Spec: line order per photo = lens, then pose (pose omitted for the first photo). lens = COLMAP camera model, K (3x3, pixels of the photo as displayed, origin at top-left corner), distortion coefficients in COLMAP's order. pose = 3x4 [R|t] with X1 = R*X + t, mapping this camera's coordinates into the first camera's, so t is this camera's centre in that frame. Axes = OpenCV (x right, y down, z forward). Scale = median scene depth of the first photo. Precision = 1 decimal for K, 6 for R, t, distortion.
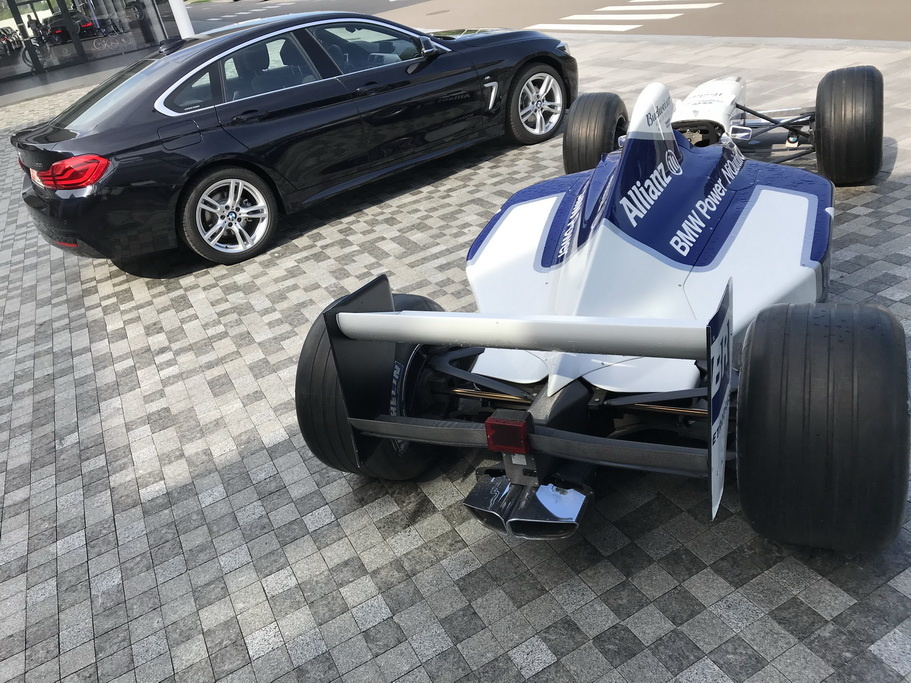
lens RADIAL K [[757.7, 0, 456.1], [0, 757.7, 344.5], [0, 0, 1]] dist [0.023823, -0.005816]
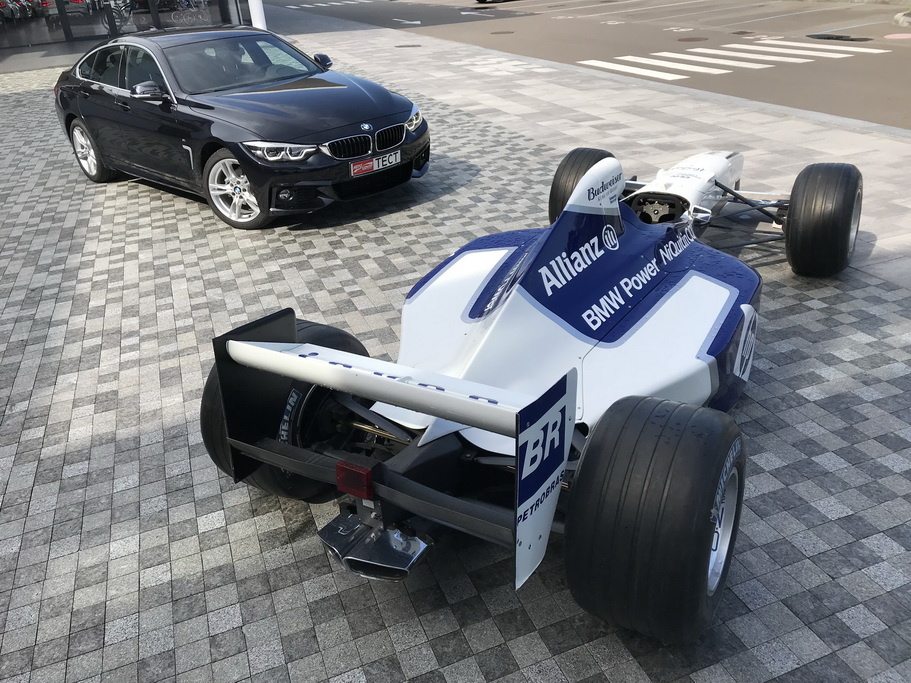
lens RADIAL K [[757.7, 0, 454.0], [0, 757.7, 344.6], [0, 0, 1]] dist [0.023823, -0.005816]
pose [[0.987102, 0.154068, -0.043511, 0.130976], [-0.154598, 0.987936, -0.009074, -0.047184], [0.041588, 0.015684, 0.999012, -0.043169]]
